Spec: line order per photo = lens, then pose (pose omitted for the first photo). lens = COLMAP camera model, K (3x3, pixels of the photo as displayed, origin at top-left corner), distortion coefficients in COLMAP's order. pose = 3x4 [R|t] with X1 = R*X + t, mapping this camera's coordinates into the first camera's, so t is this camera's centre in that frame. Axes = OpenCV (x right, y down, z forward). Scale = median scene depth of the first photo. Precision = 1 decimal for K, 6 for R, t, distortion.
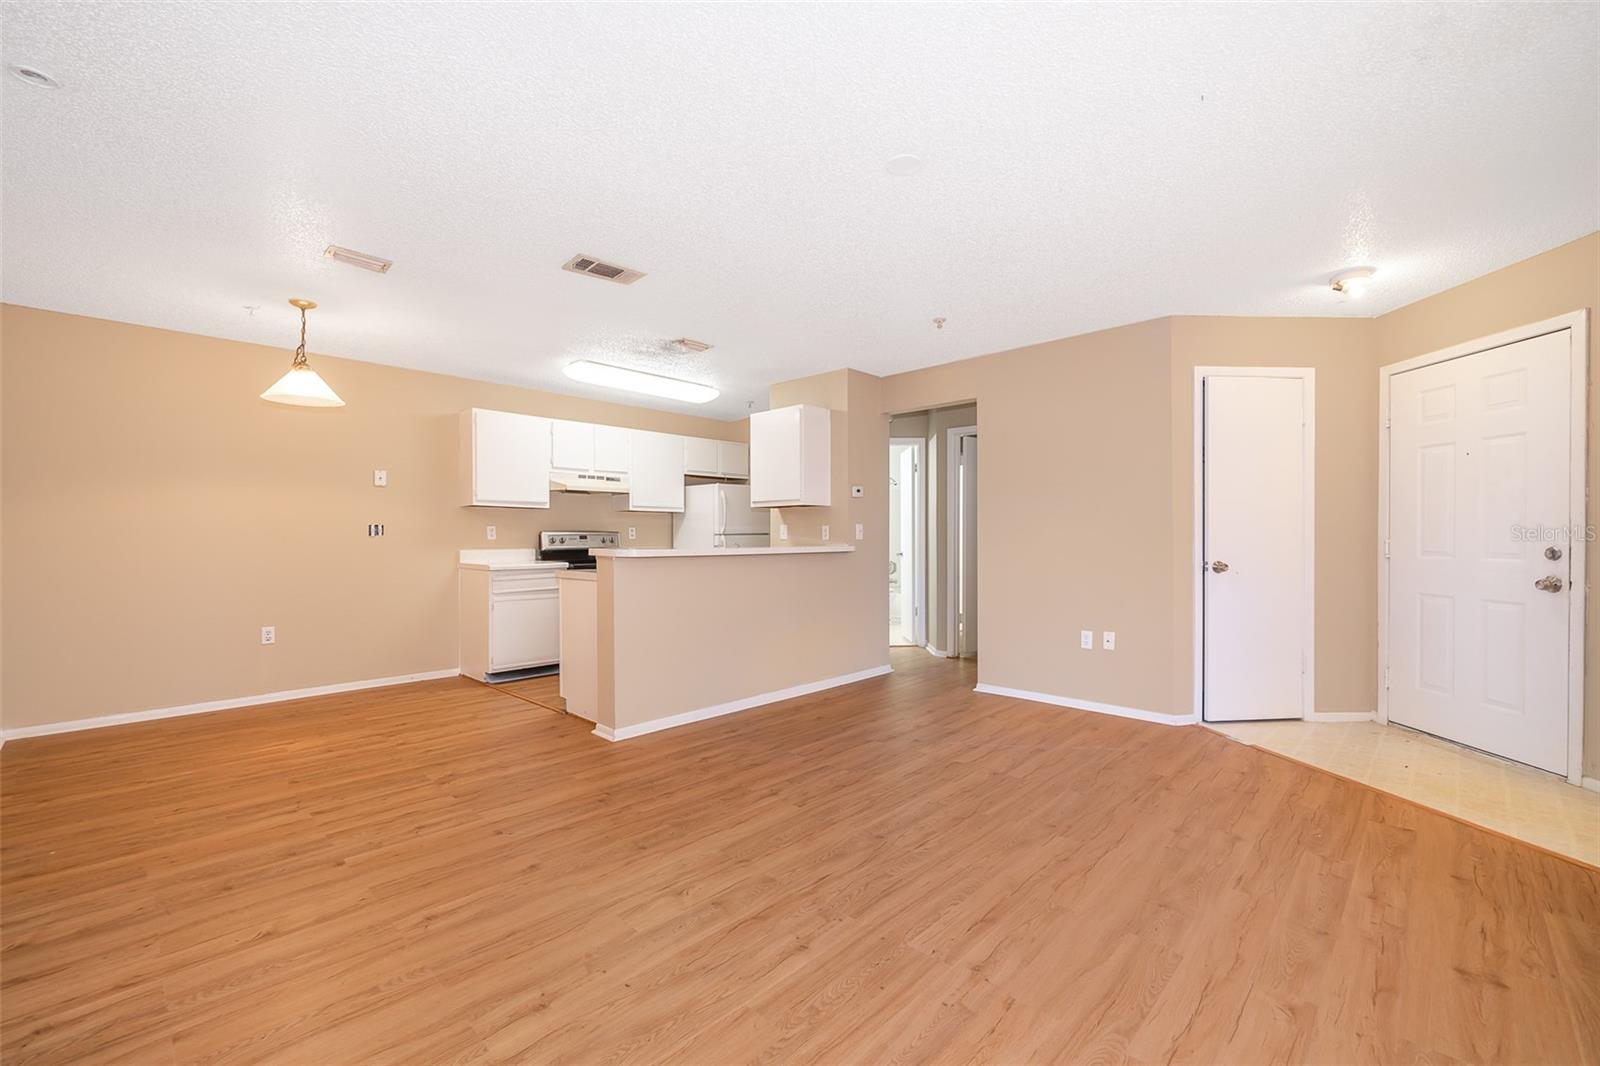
lens RADIAL K [[670.0, 0, 821.0], [0, 670.0, 544.6], [0, 0, 1]] dist [-0.003243, 0.001582]
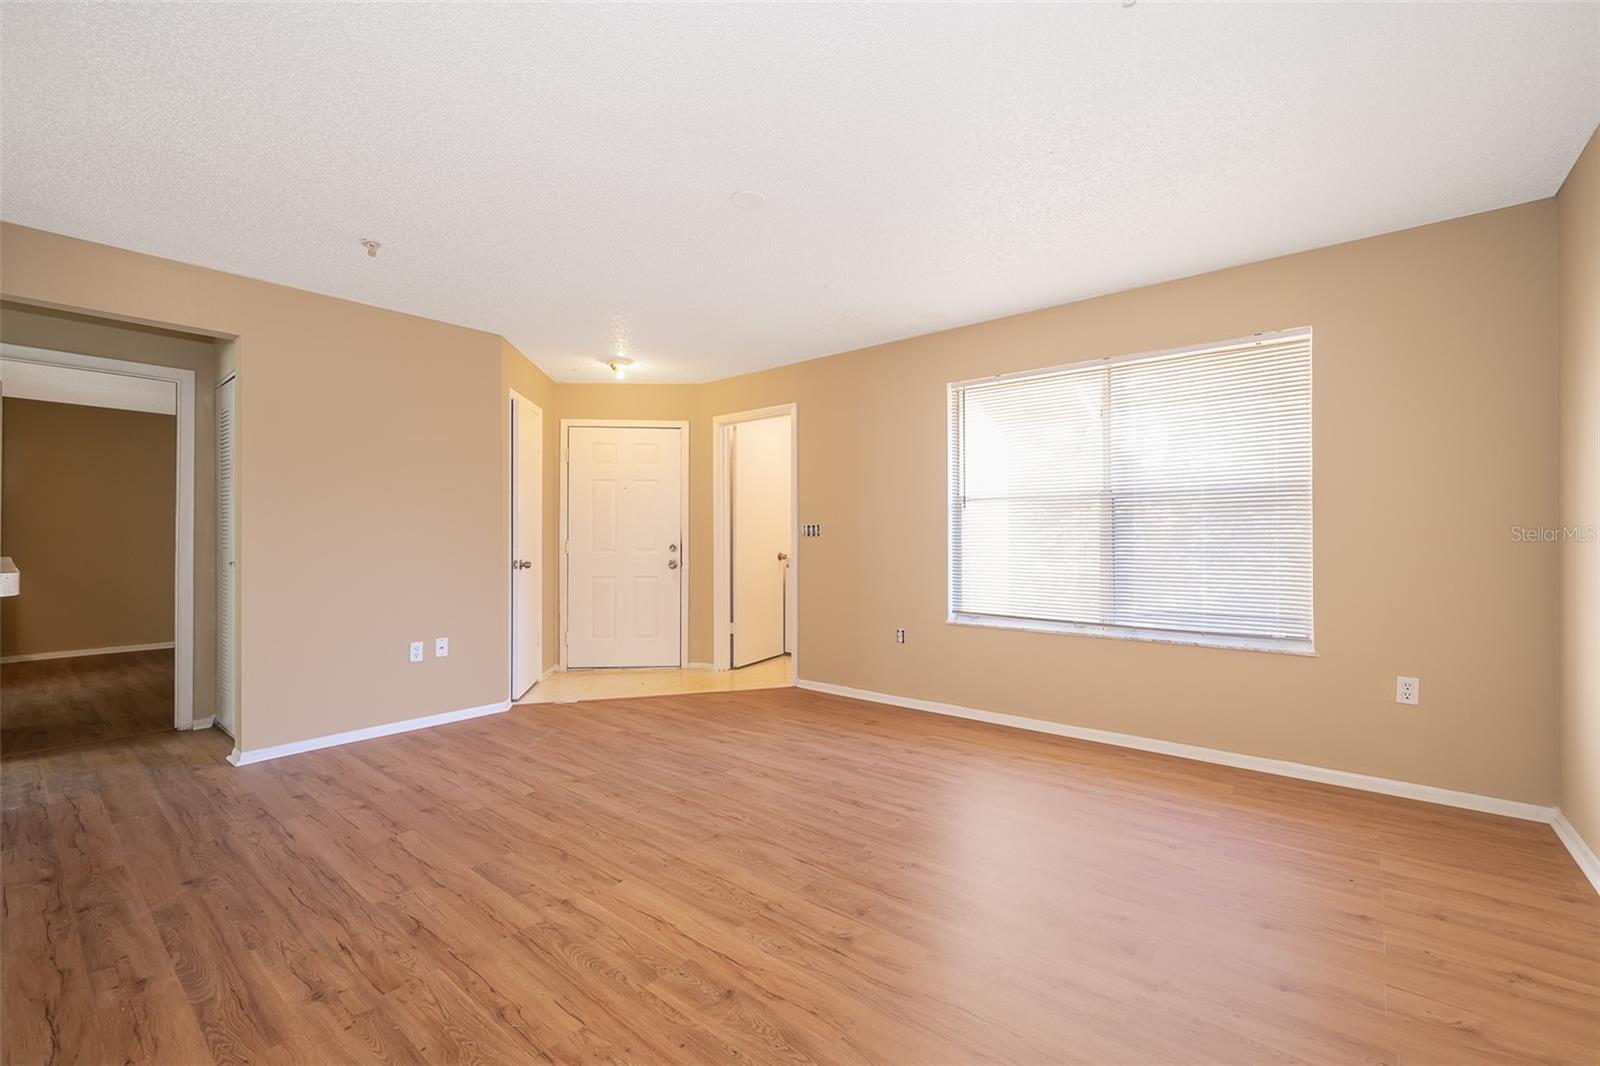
lens RADIAL K [[670.0, 0, 783.2], [0, 670.0, 532.9], [0, 0, 1]] dist [-0.003243, 0.001582]
pose [[-0.043398, 0.014252, 0.998956, -0.606570], [0.017586, 0.999754, -0.013499, 0.004012], [-0.998903, 0.016982, -0.043638, 0.626175]]
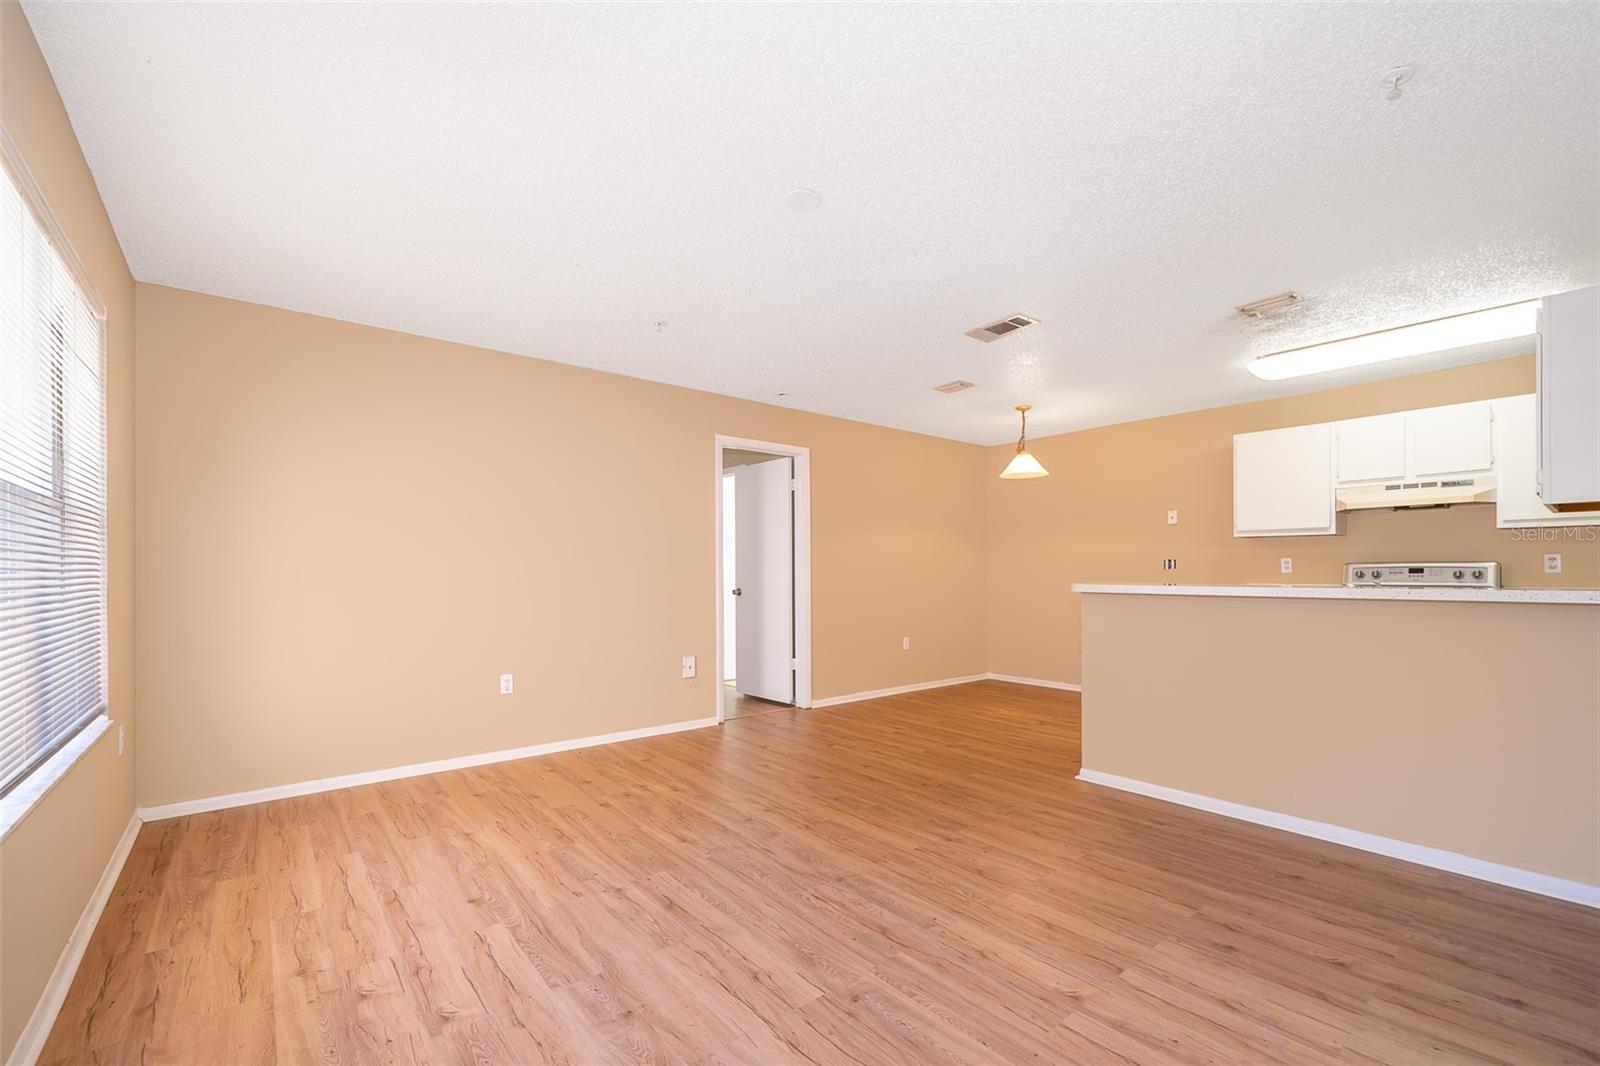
lens RADIAL K [[670.0, 0, 804.1], [0, 670.0, 584.8], [0, 0, 1]] dist [-0.003243, 0.001582]
pose [[-0.126739, 0.023493, -0.991658, 0.704805], [-0.009458, 0.999645, 0.024891, -0.012057], [0.991891, 0.012534, -0.126472, 0.712572]]
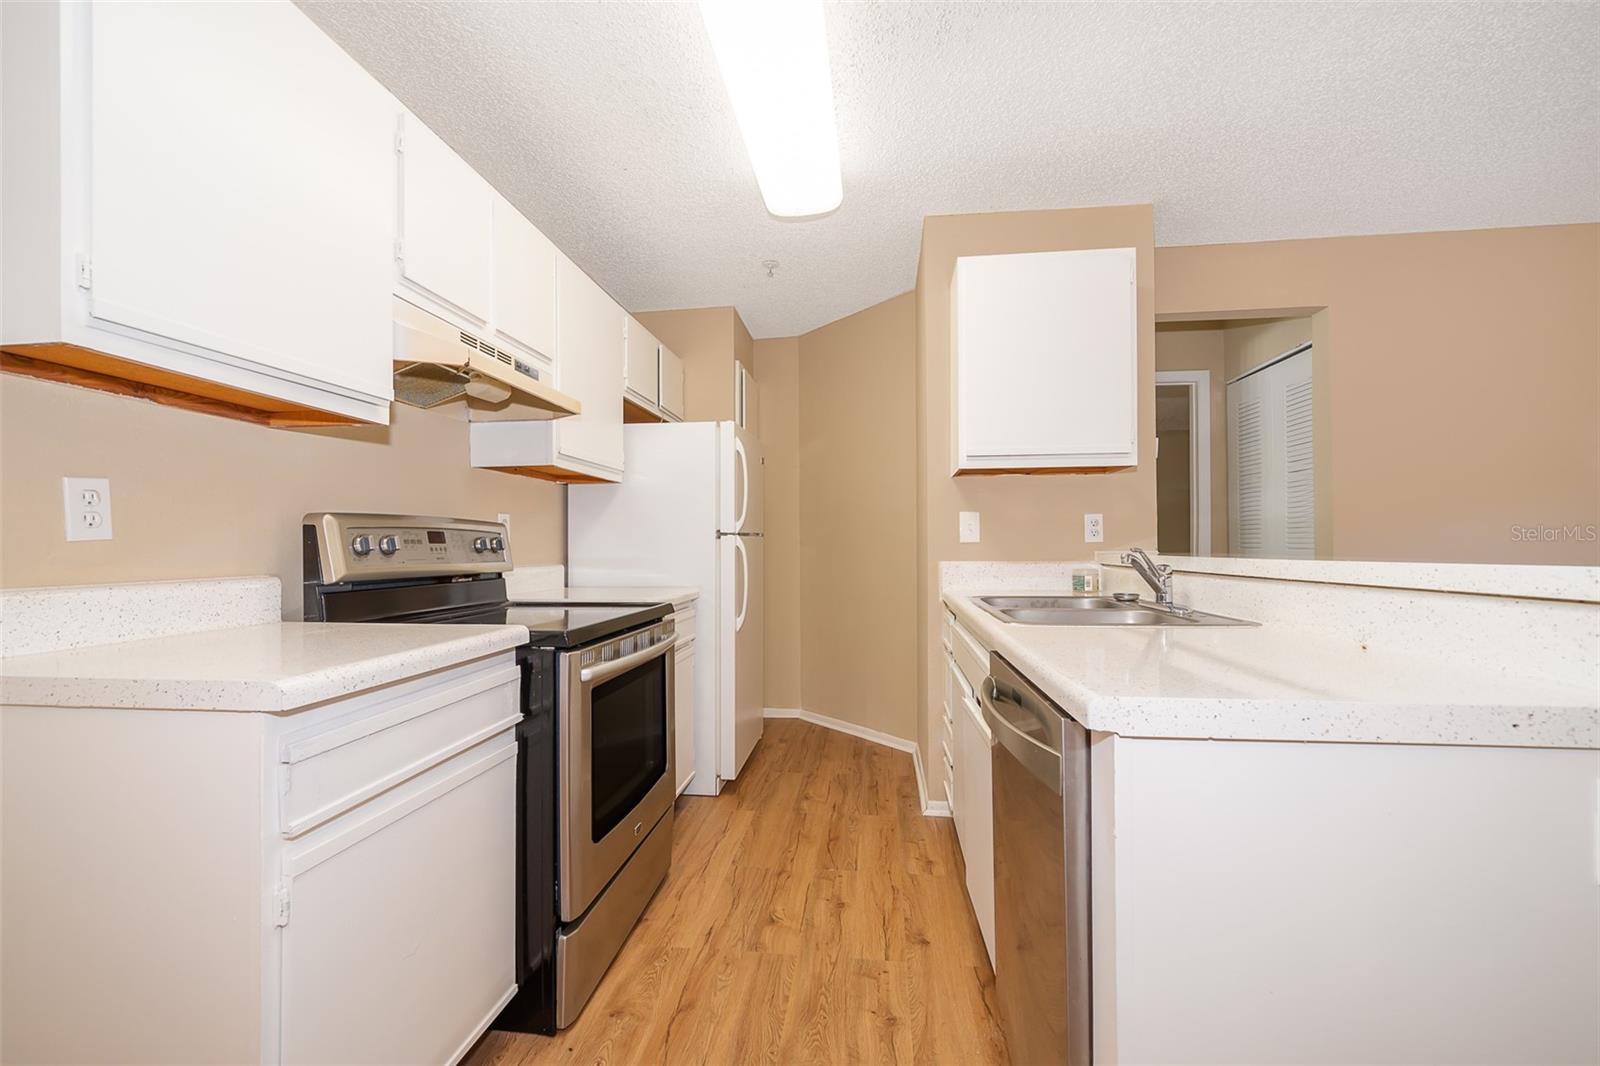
lens RADIAL K [[670.0, 0, 806.7], [0, 670.0, 542.7], [0, 0, 1]] dist [-0.003243, 0.001582]
pose [[0.799199, 0.001698, 0.601063, -0.652287], [0.012998, 0.999713, -0.020107, 0.000385], [-0.600925, 0.023882, 0.798948, 1.032324]]
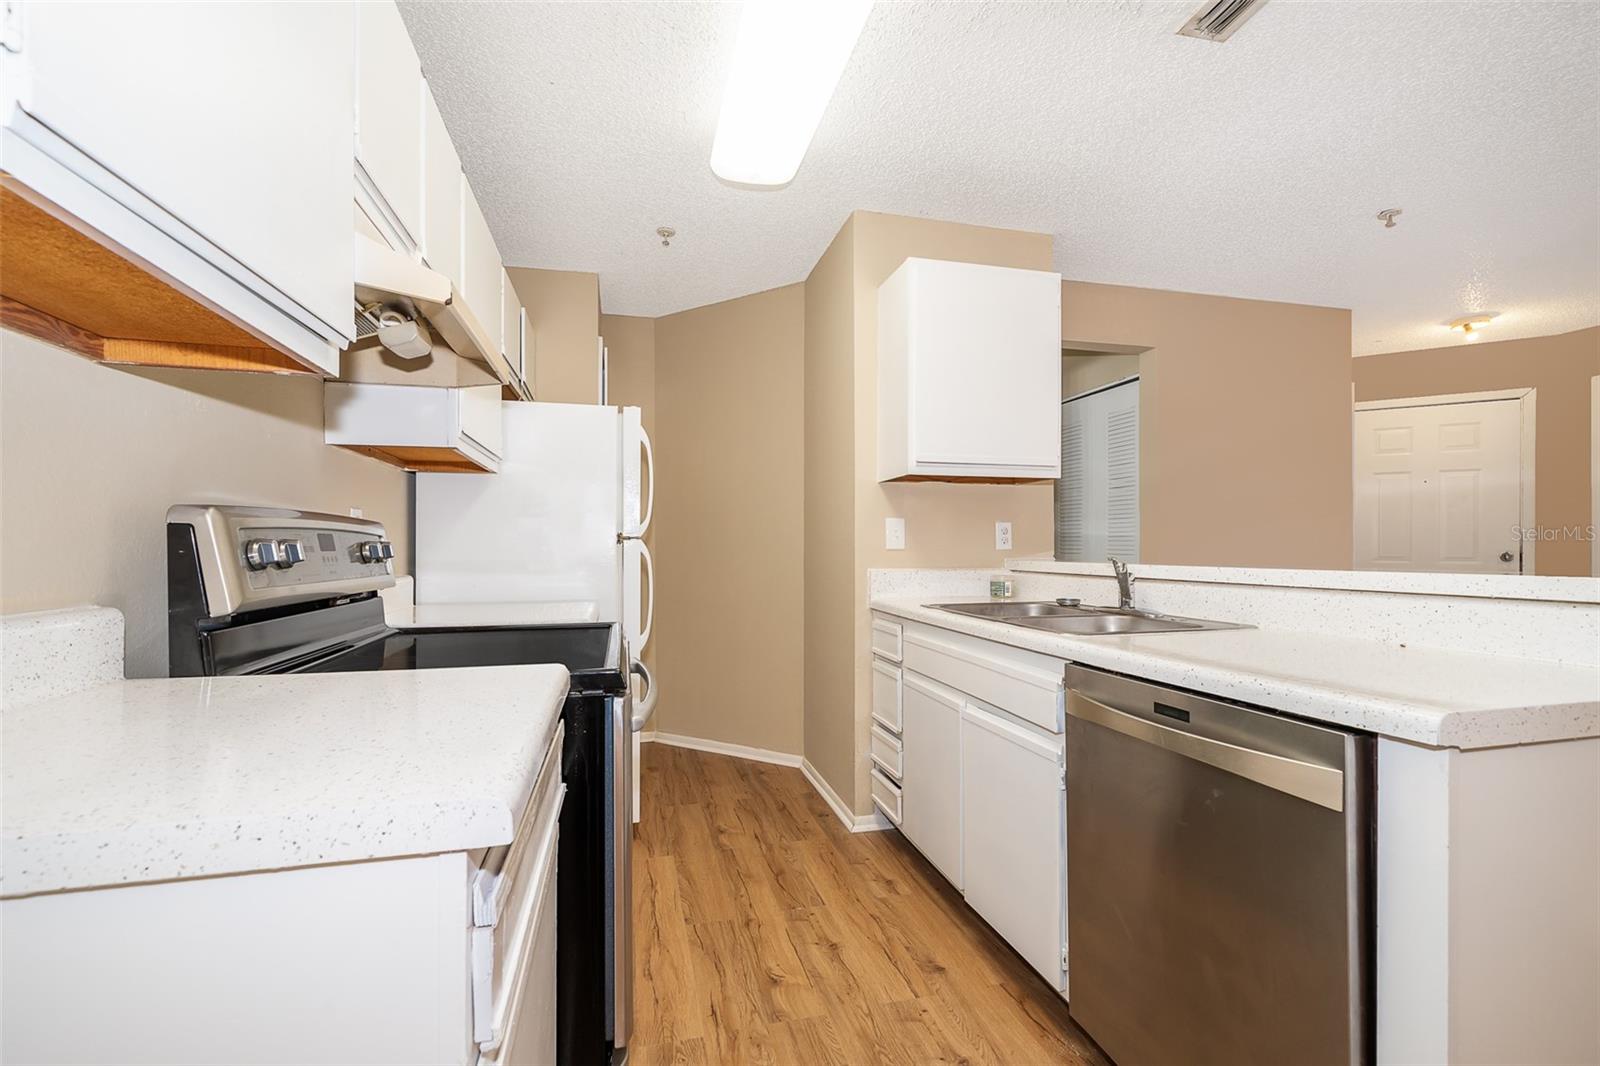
lens RADIAL K [[670.0, 0, 781.8], [0, 670.0, 554.5], [0, 0, 1]] dist [-0.003243, 0.001582]
pose [[0.553169, -0.006178, 0.833046, -0.736010], [0.013794, 0.999903, -0.001744, -0.006910], [-0.832955, 0.012456, 0.553201, 1.208913]]
